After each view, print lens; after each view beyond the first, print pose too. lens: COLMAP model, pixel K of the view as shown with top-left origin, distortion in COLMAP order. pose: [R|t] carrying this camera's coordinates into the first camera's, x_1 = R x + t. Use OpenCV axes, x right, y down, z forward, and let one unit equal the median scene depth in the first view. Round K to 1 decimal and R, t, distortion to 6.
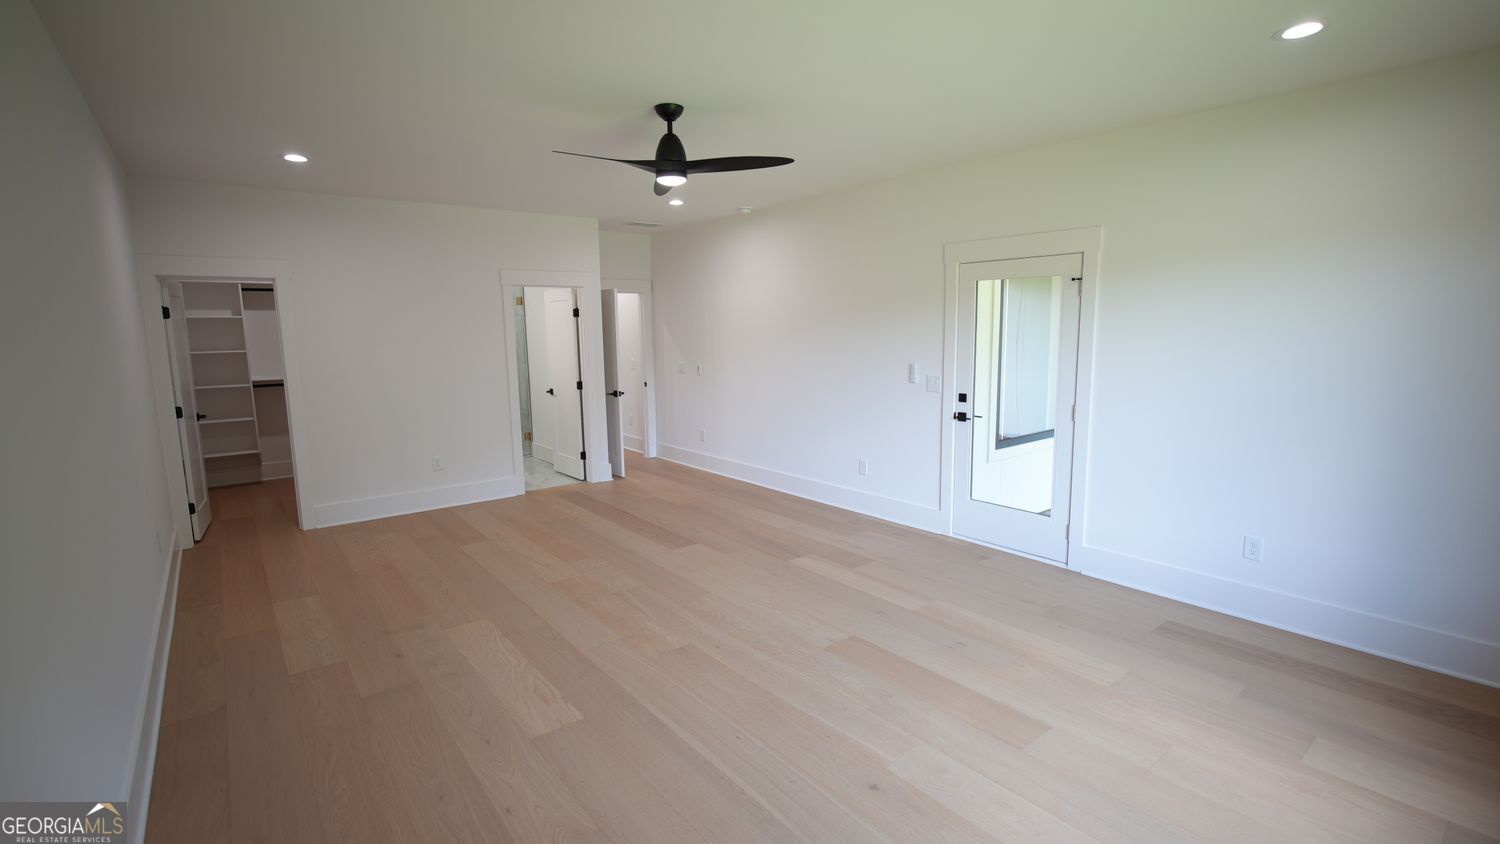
lens RADIAL K [[682.3, 0, 750.5], [0, 682.3, 417.8], [0, 0, 1]] dist [-0.030248, 0.013479]
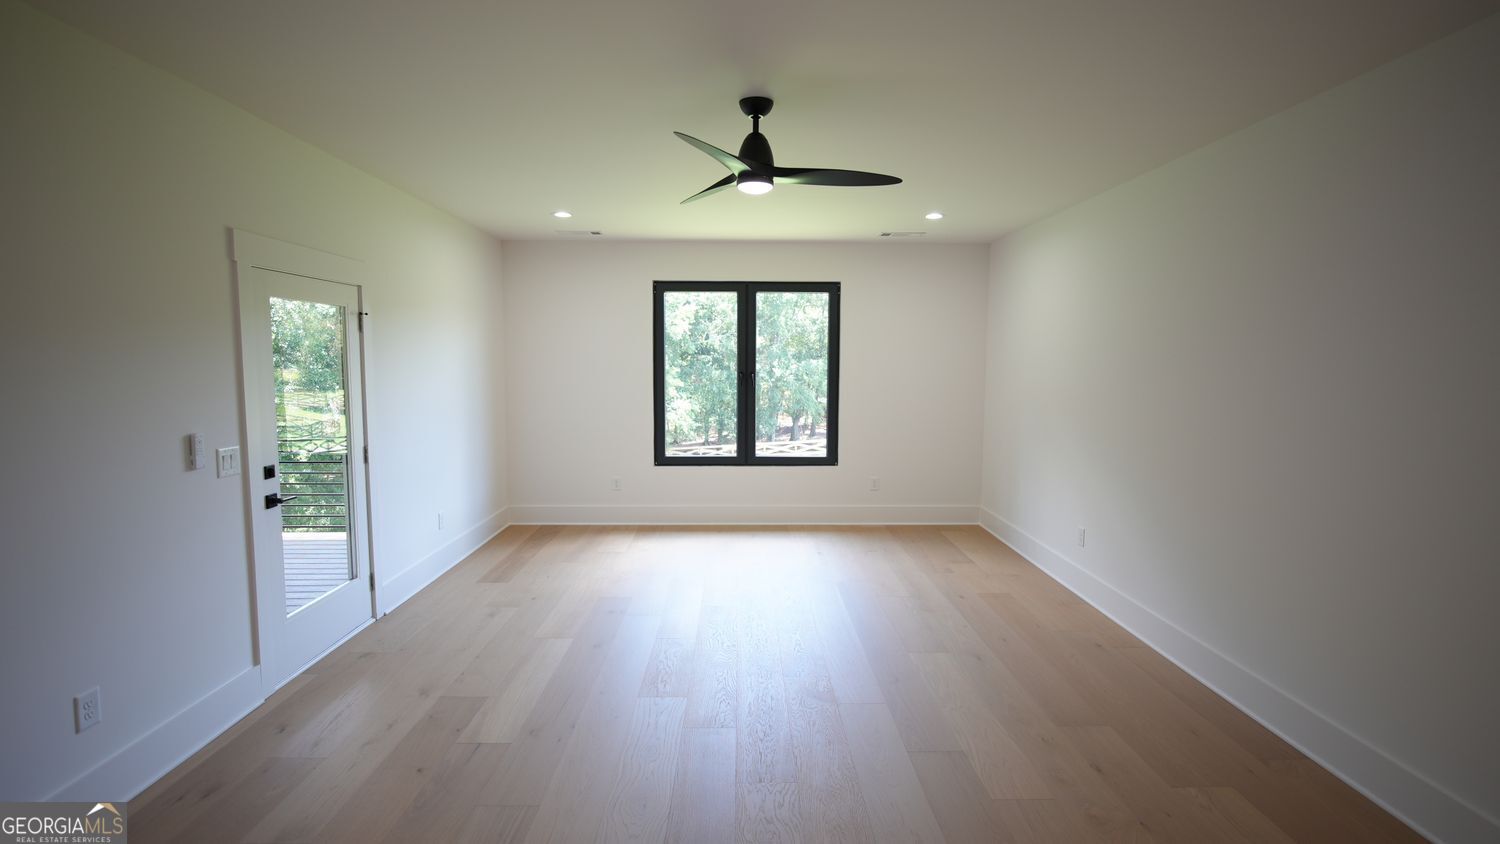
lens RADIAL K [[682.3, 0, 750.5], [0, 682.3, 417.8], [0, 0, 1]] dist [-0.030248, 0.013479]
pose [[-0.802235, -0.033627, 0.596060, -0.470907], [0.092430, 0.979378, 0.179654, -0.163259], [-0.589809, 0.199219, -0.782583, 1.292970]]
